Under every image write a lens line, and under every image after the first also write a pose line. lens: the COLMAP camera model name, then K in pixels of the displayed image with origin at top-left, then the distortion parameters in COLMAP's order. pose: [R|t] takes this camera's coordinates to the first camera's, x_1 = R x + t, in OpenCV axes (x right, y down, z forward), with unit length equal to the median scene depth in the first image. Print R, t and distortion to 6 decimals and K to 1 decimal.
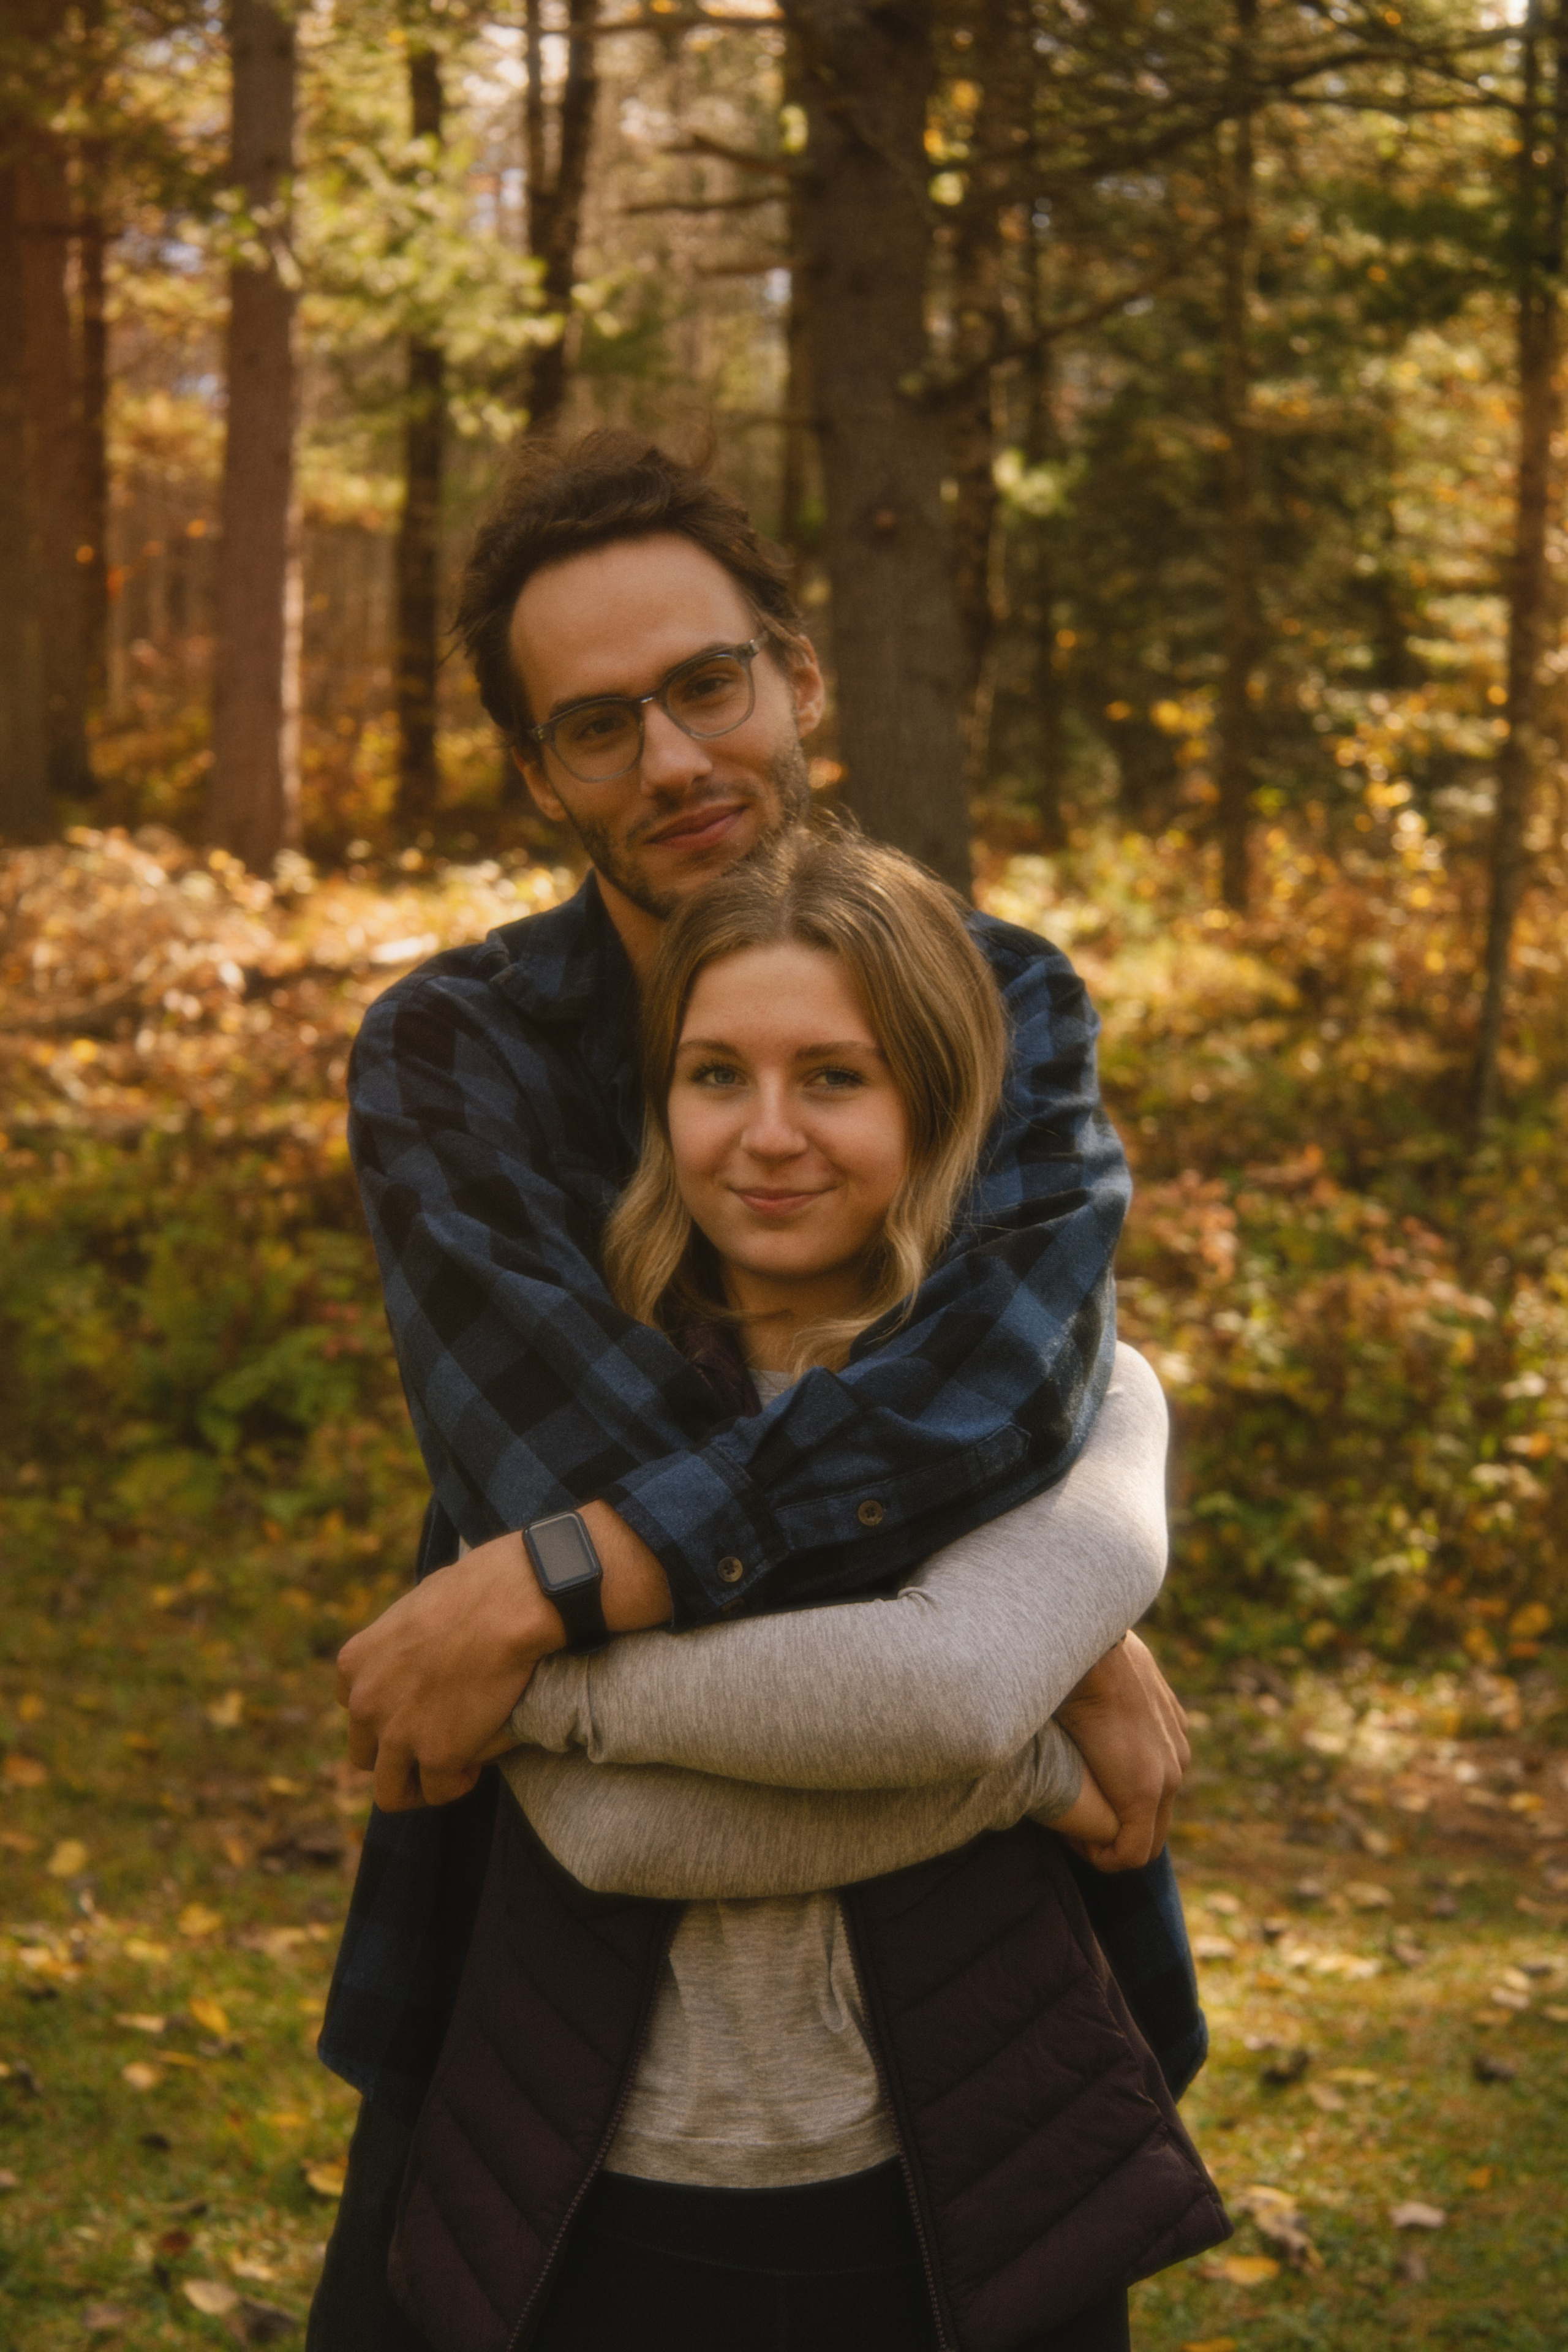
lens RADIAL K [[3902.5, 0, 784.0], [0, 3902.5, 1176.0], [0, 0, 1]] dist [0.109702, 0.009134]
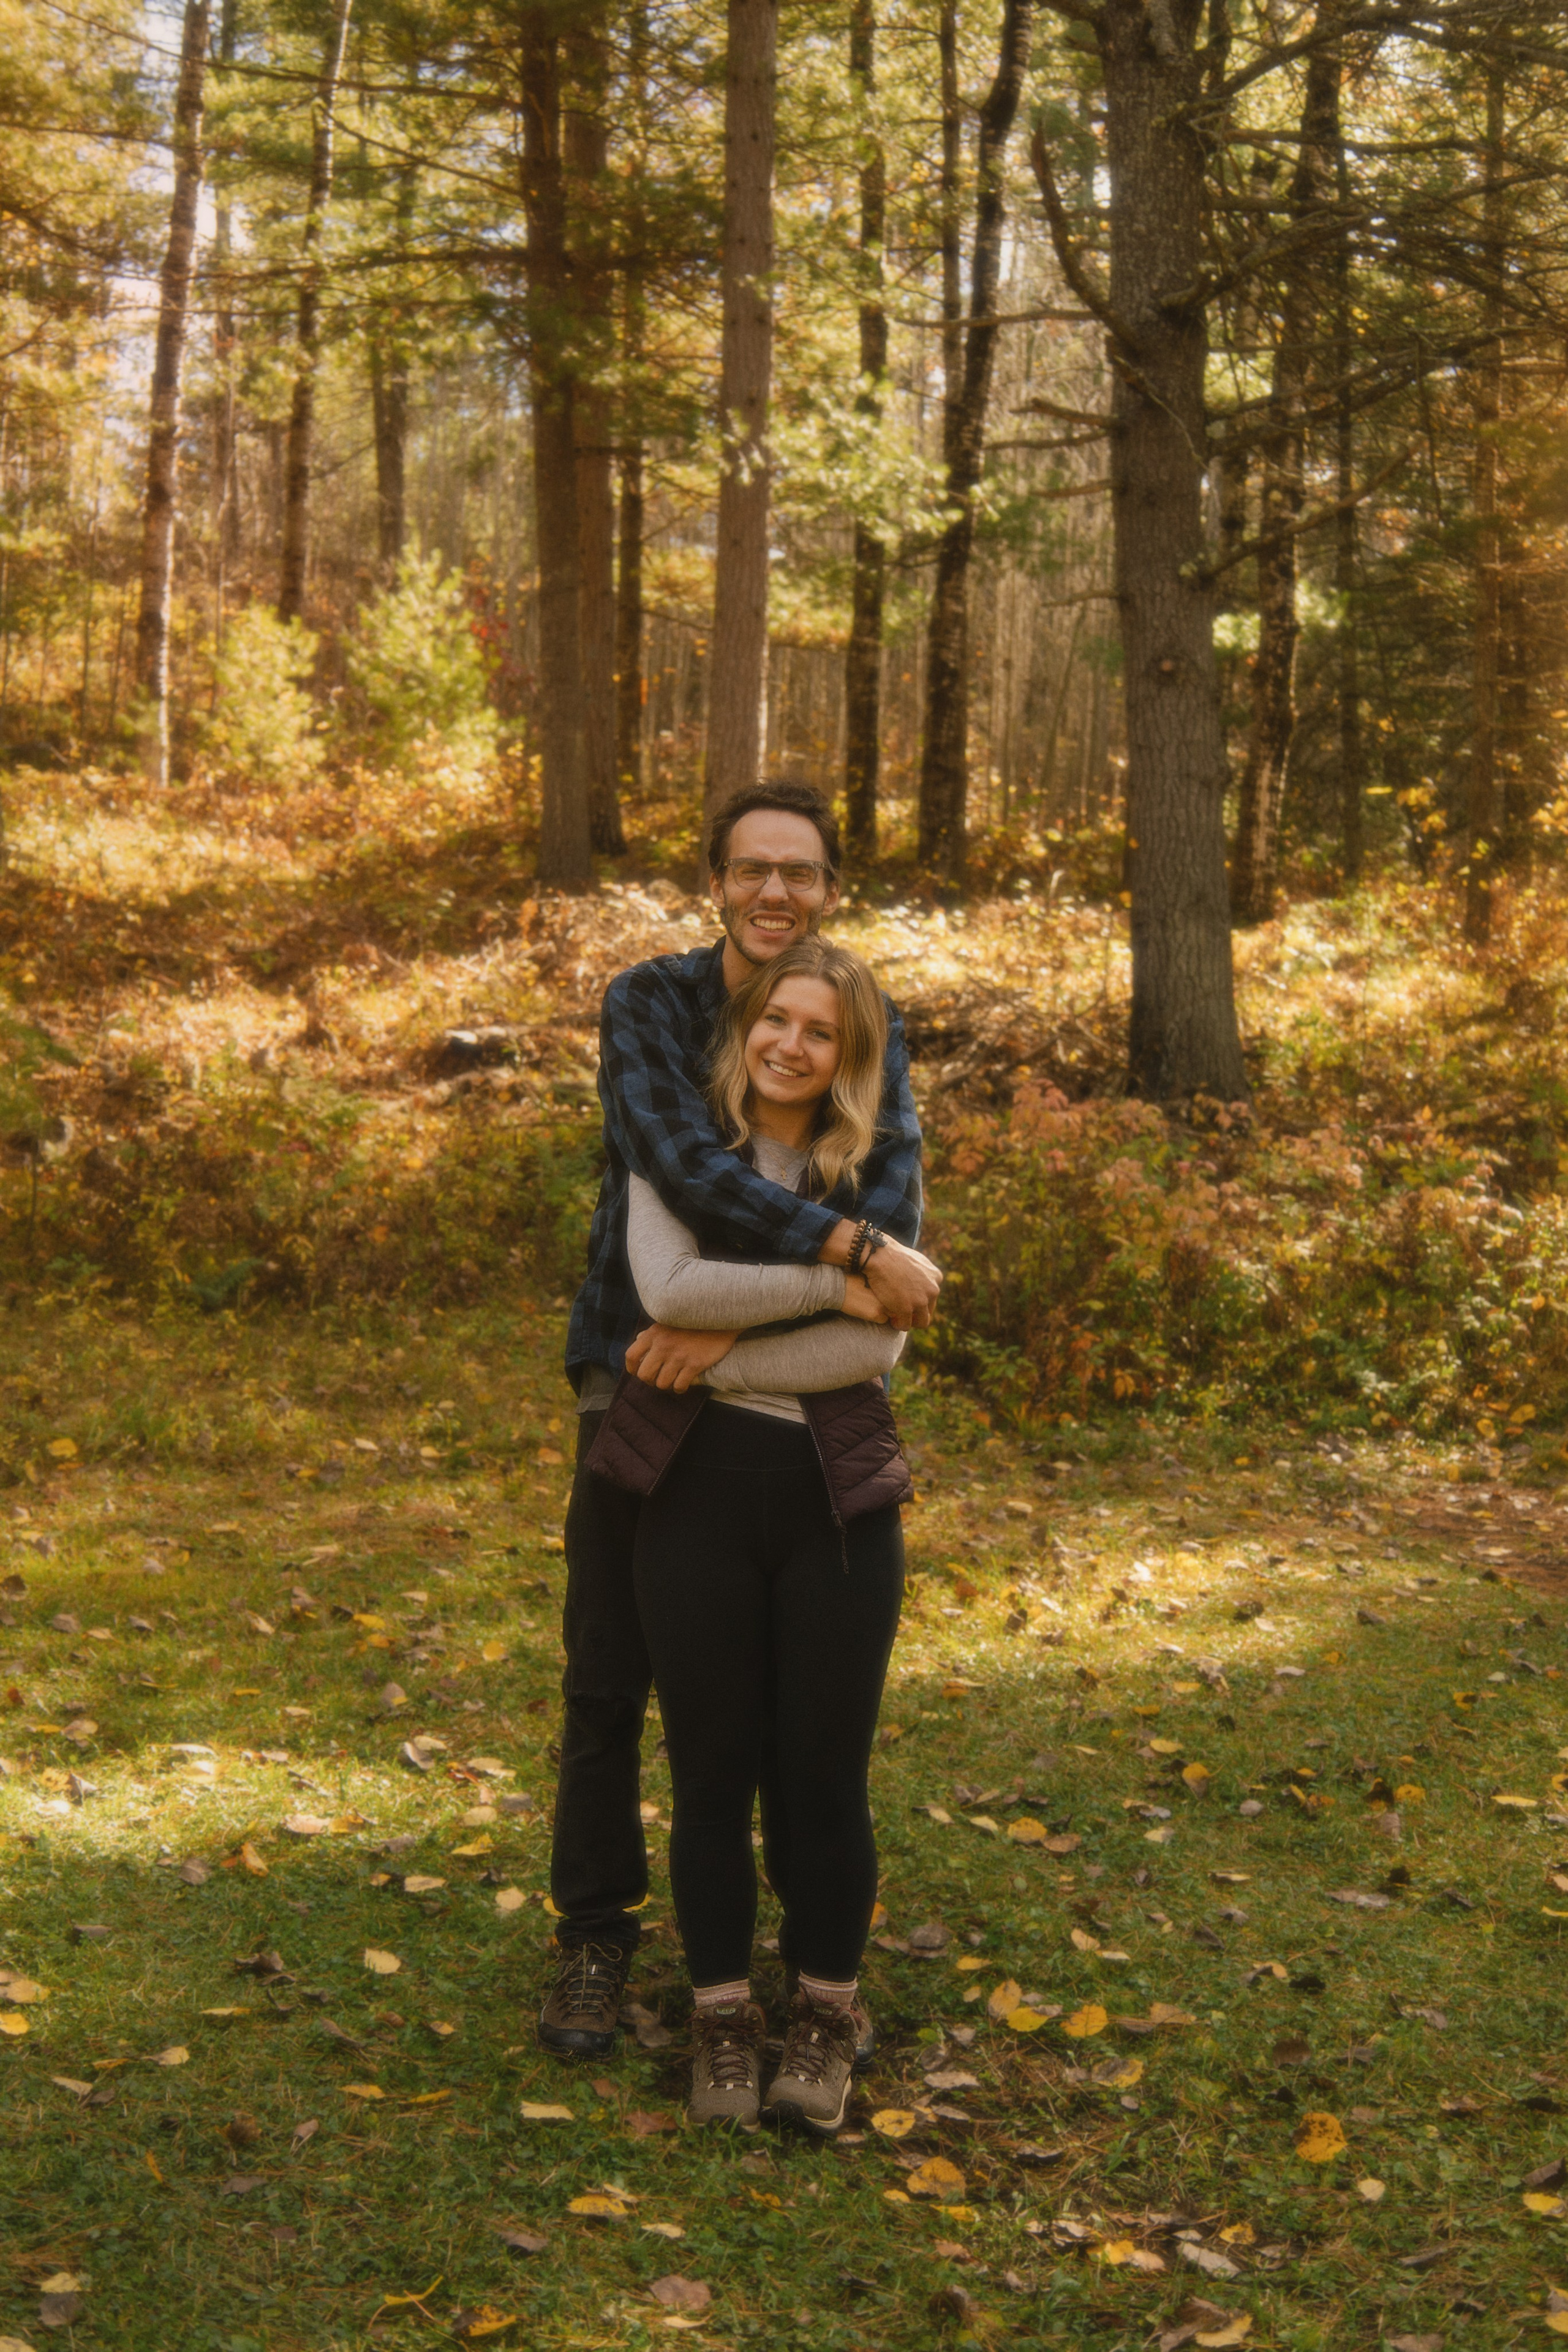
lens RADIAL K [[3169.2, 0, 784.0], [0, 3169.2, 1176.0], [0, 0, 1]] dist [0.115009, -0.017463]
pose [[0.991886, 0.014903, -0.126251, 0.029525], [-0.013852, 0.999862, 0.009193, 0.006531], [0.126370, -0.007369, 0.991956, -0.130407]]
